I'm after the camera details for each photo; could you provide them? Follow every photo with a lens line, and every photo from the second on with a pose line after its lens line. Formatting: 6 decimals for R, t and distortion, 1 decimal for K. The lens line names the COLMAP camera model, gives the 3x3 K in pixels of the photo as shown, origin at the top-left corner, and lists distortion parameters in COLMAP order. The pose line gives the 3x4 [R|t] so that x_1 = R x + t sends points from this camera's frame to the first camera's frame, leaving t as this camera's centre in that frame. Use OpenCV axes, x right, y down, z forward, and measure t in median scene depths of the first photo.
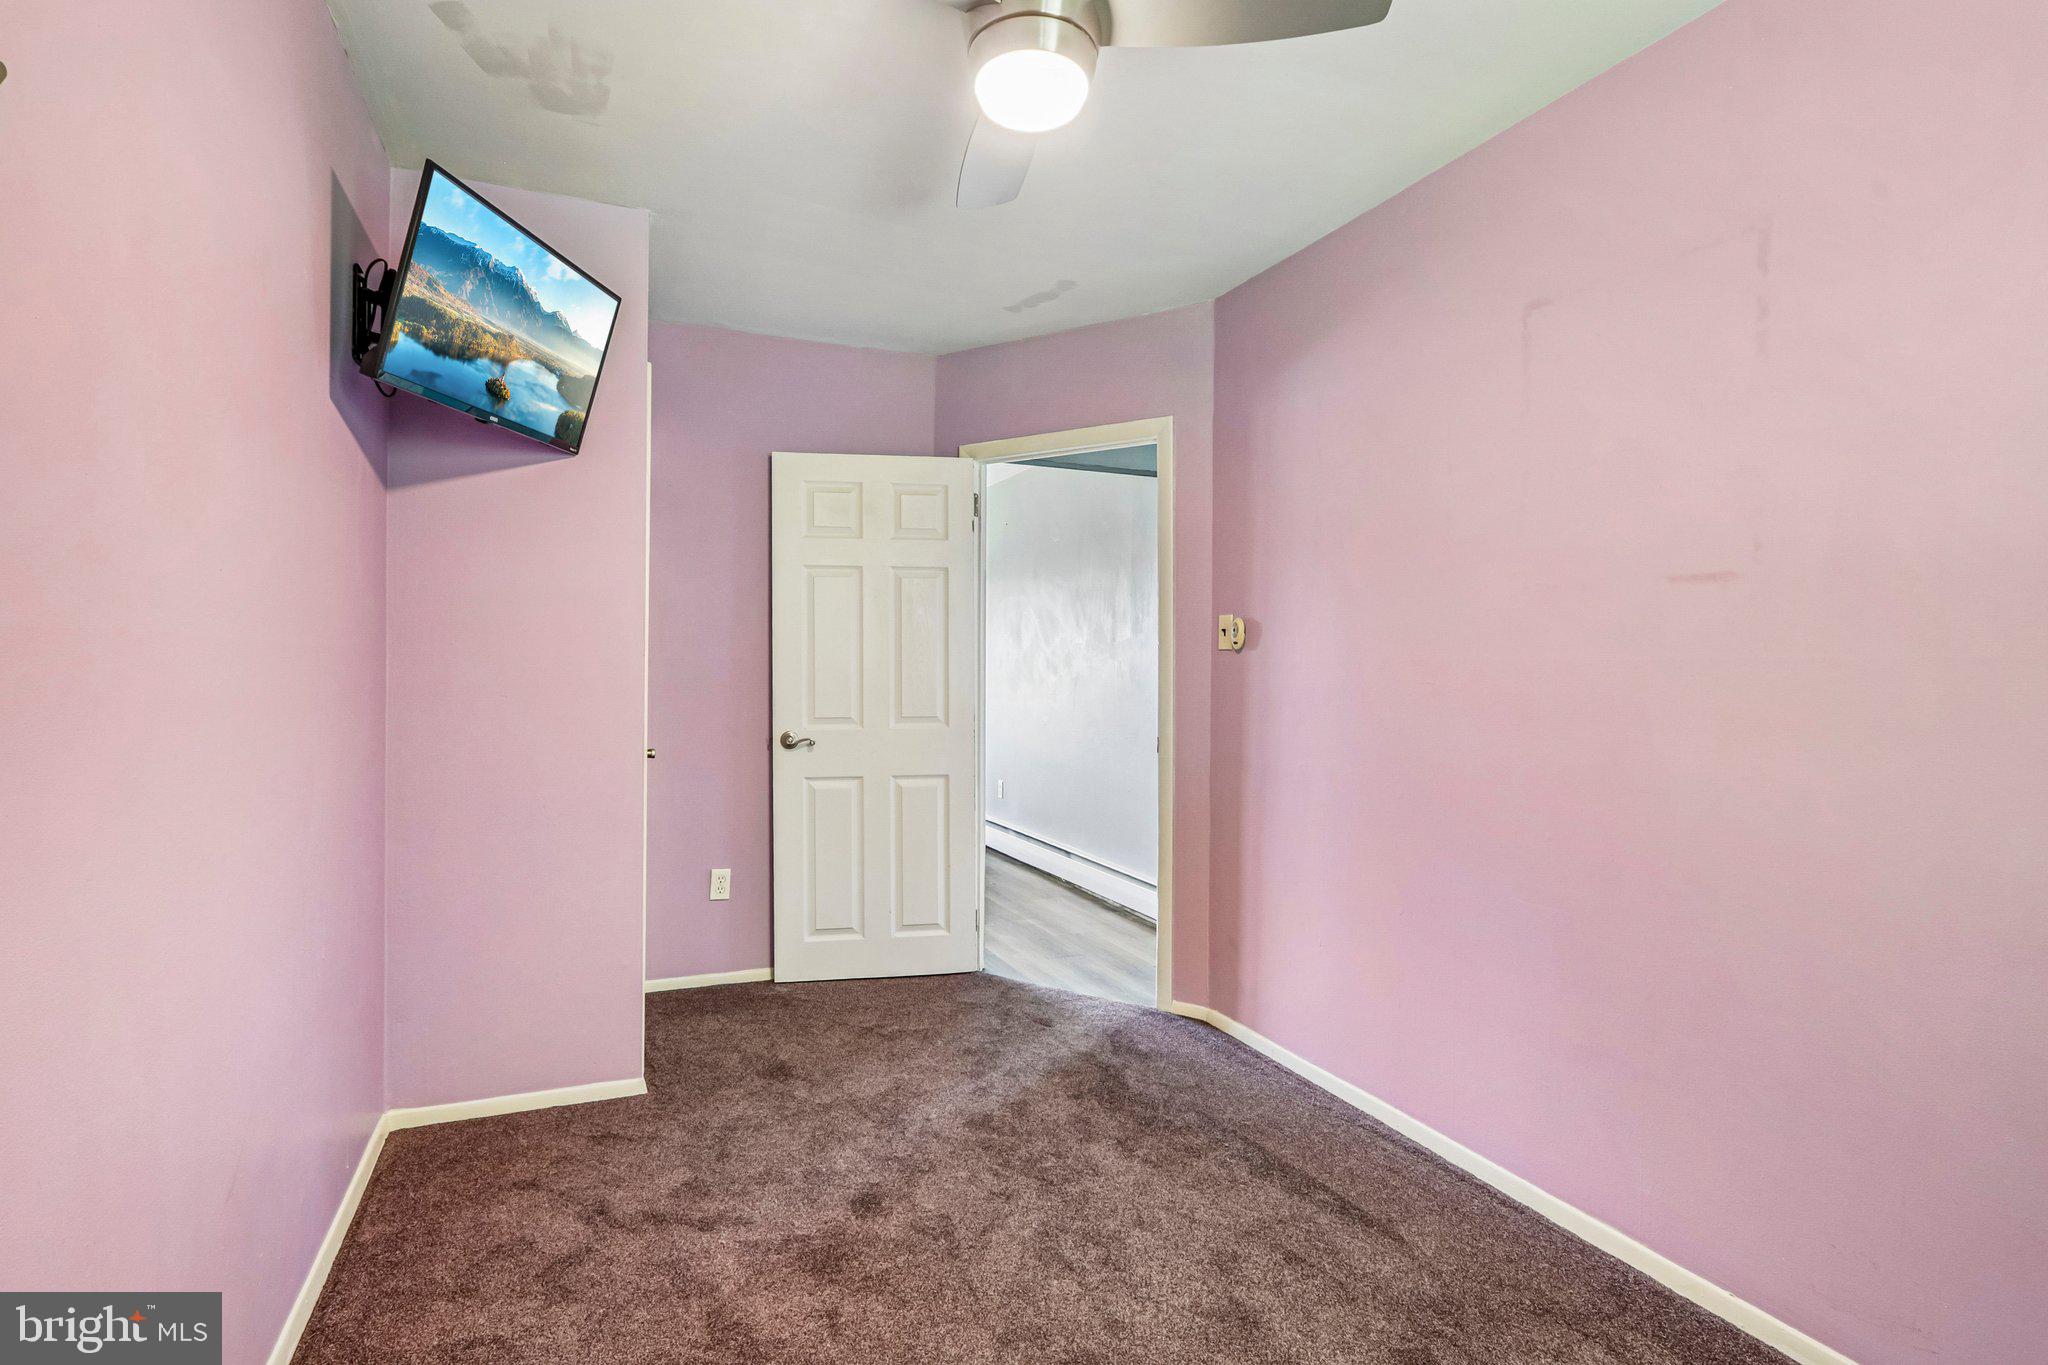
lens RADIAL K [[970.8, 0, 1021.1], [0, 970.8, 688.8], [0, 0, 1]] dist [-0.002334, -0.000209]
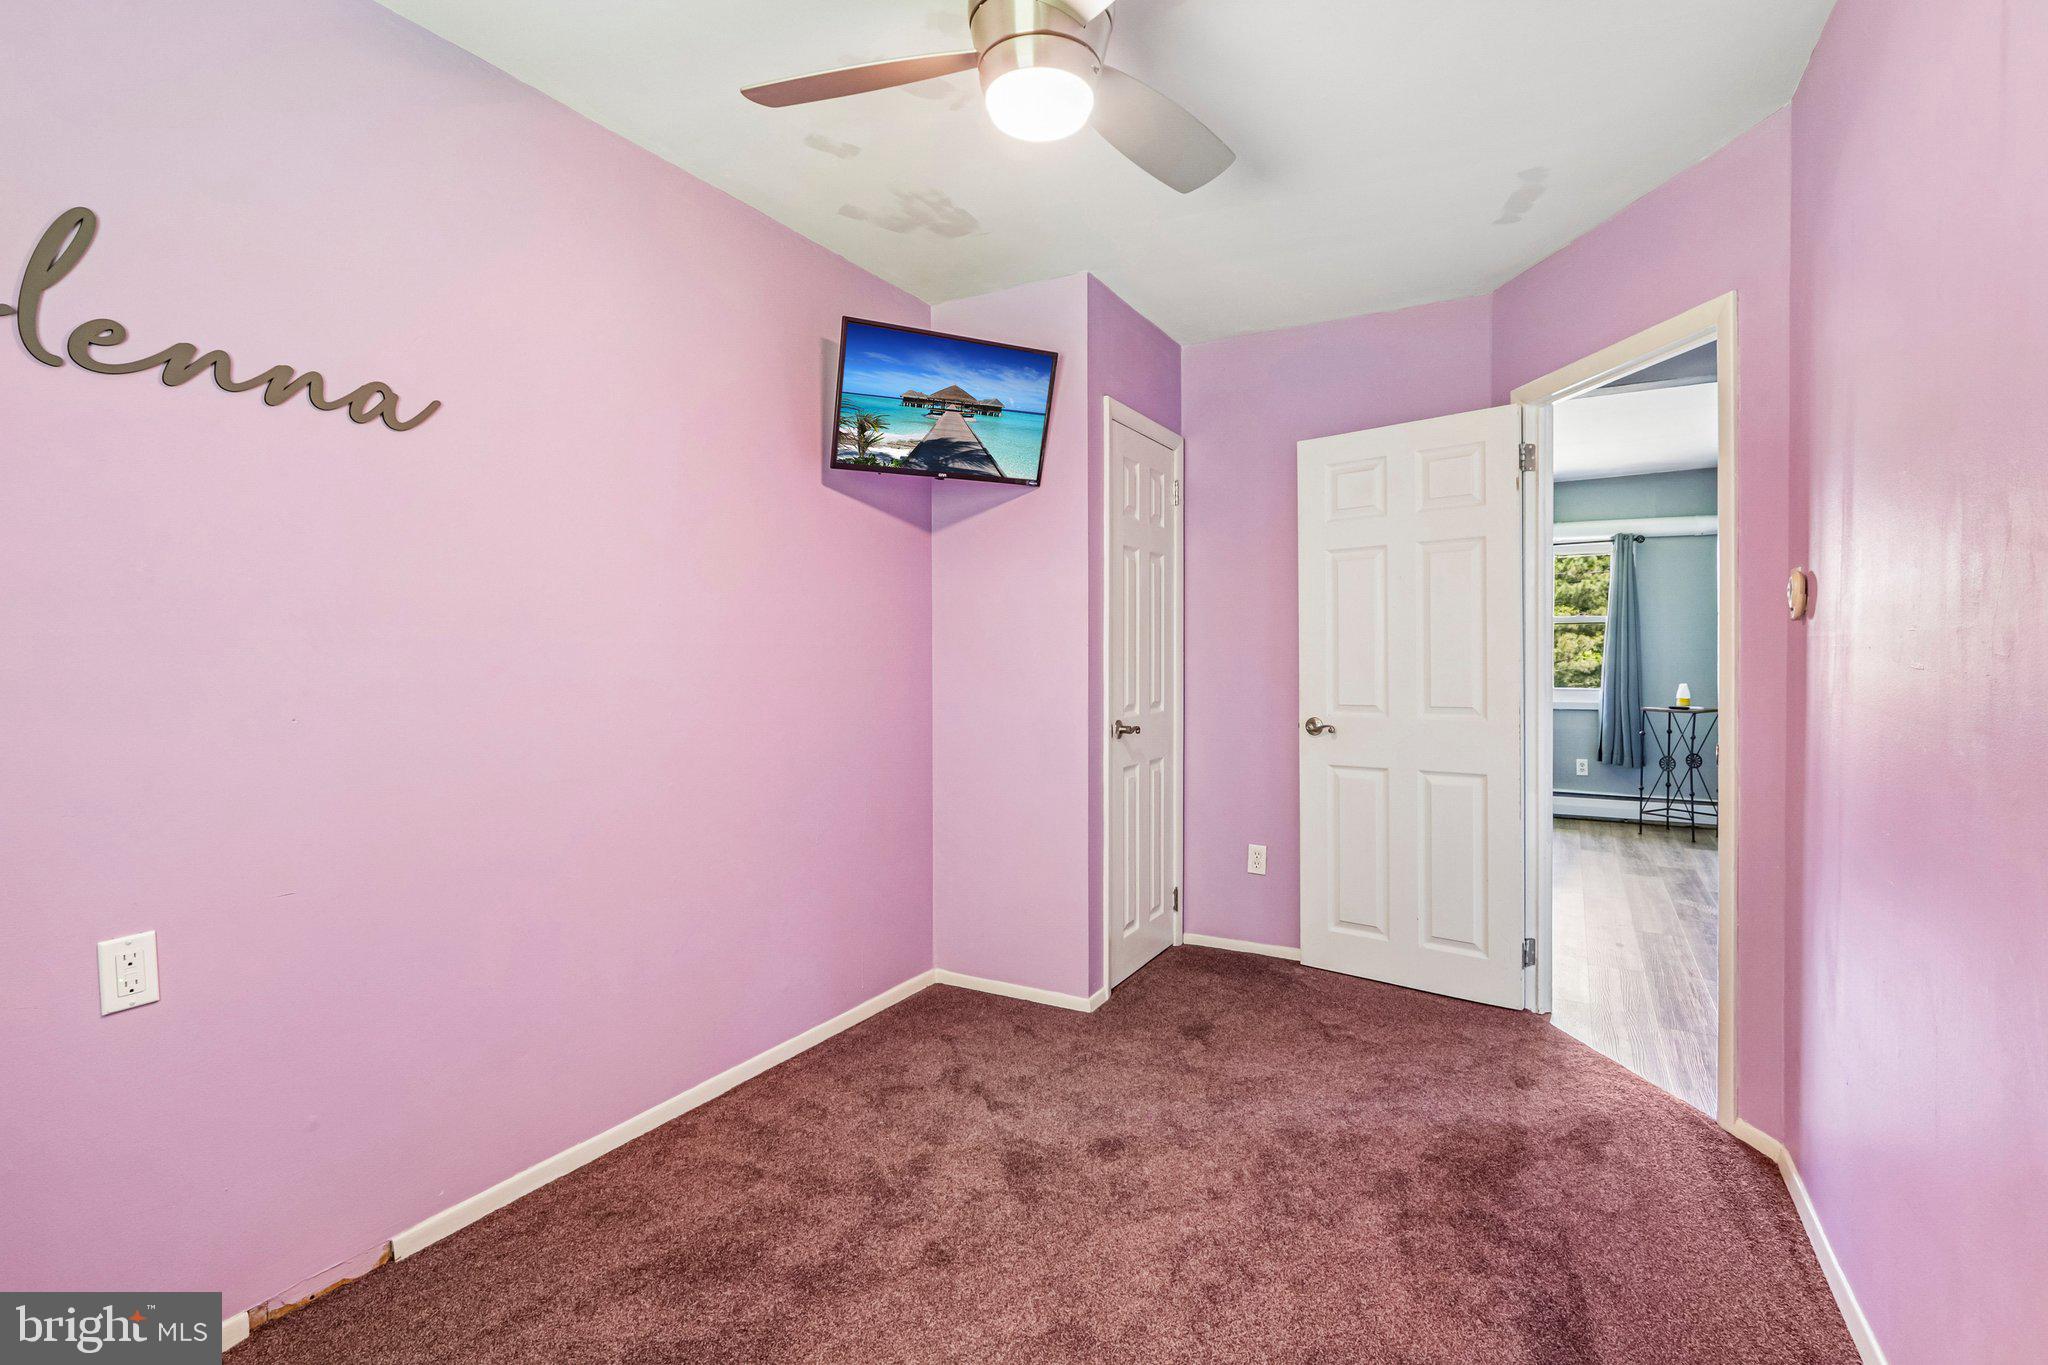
lens RADIAL K [[971.4, 0, 1024.0], [0, 971.4, 682.5], [0, 0, 1]] dist [-0.006805, 0.000493]
pose [[0.606973, 0.007175, -0.794690, 0.450044], [-0.001459, 0.999968, 0.007914, -0.000157], [0.794721, -0.003644, 0.606964, 0.182724]]
